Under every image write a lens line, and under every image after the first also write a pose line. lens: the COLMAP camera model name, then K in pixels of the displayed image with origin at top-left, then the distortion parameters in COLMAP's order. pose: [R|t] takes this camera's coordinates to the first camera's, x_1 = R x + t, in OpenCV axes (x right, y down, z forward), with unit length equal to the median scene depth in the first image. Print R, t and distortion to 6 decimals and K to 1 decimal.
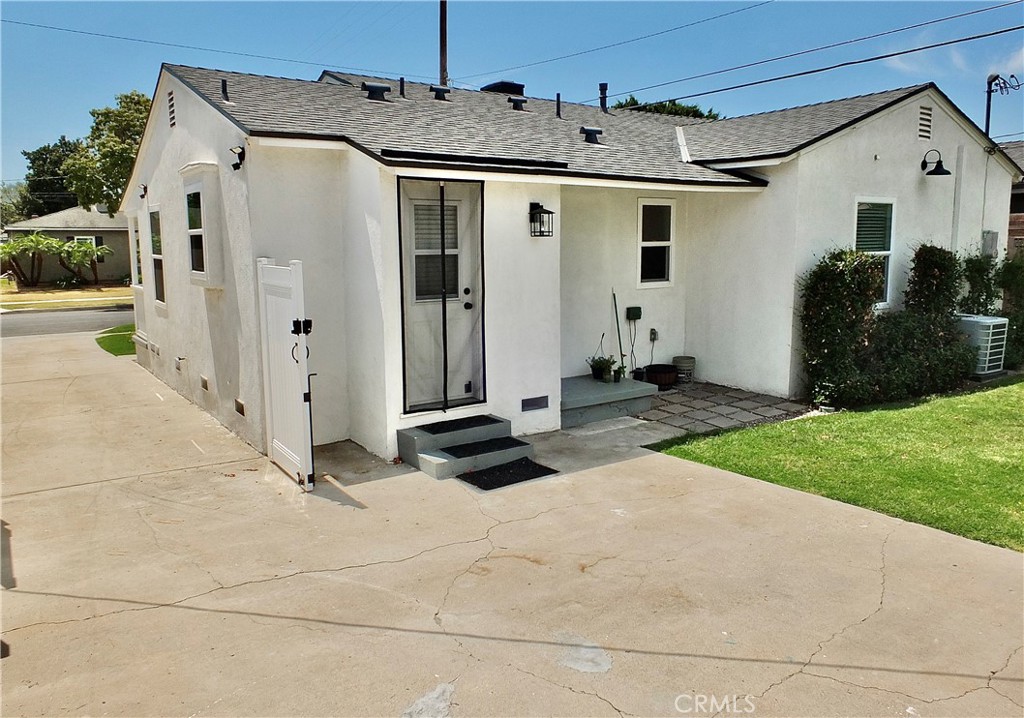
lens RADIAL K [[737.8, 0, 512.0], [0, 737.8, 359.0], [0, 0, 1]] dist [-0.000868, -0.000192]
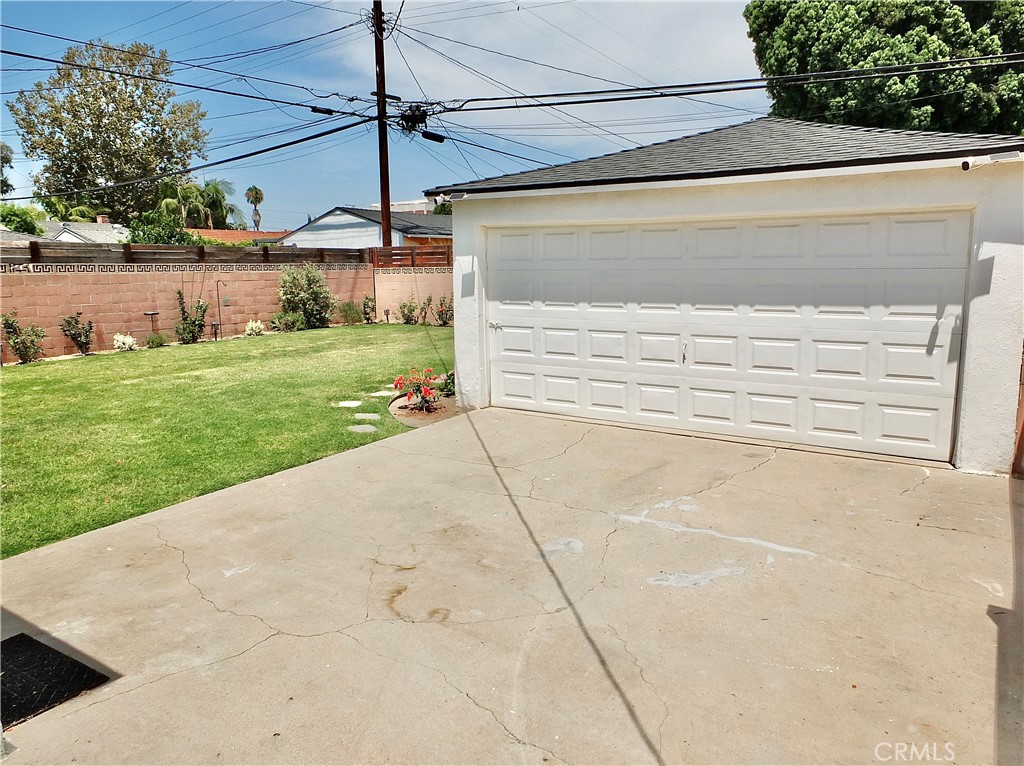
lens RADIAL K [[716.7, 0, 512.0], [0, 716.7, 383.0], [0, 0, 1]] dist [-0.009034, -0.003113]
pose [[-0.373853, -0.130004, 0.918332, -0.530458], [0.154815, 0.967490, 0.199988, -0.081062], [-0.914476, 0.216937, -0.341573, 0.764524]]
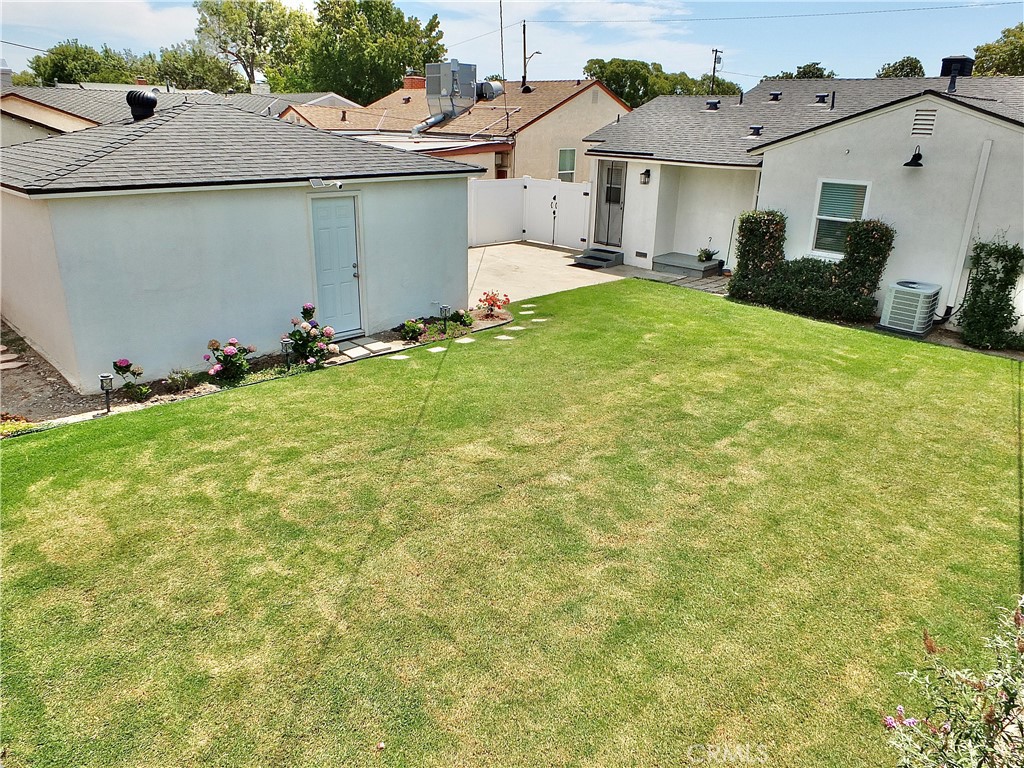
lens RADIAL K [[716.7, 0, 512.0], [0, 716.7, 384.0], [0, 0, 1]] dist [-0.009034, -0.003113]
pose [[0.187846, 0.356025, -0.915402, 2.536008], [-0.170896, 0.929624, 0.326488, -0.269616], [0.967217, 0.095109, 0.235469, 0.095818]]
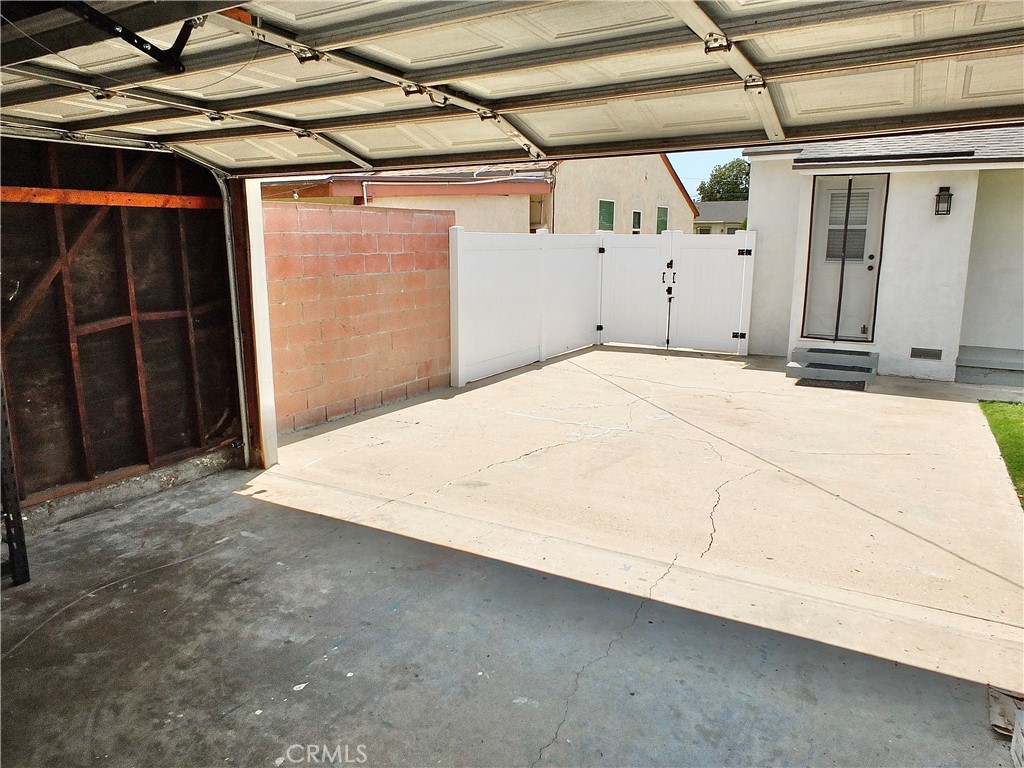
lens RADIAL K [[707.8, 0, 512.0], [0, 707.8, 384.0], [0, 0, 1]] dist [-0.014781, -0.007250]
pose [[0.430870, 0.194136, -0.881284, 0.873625], [-0.139244, 0.979192, 0.147626, 0.037224], [0.891606, 0.059106, 0.448937, -0.144158]]
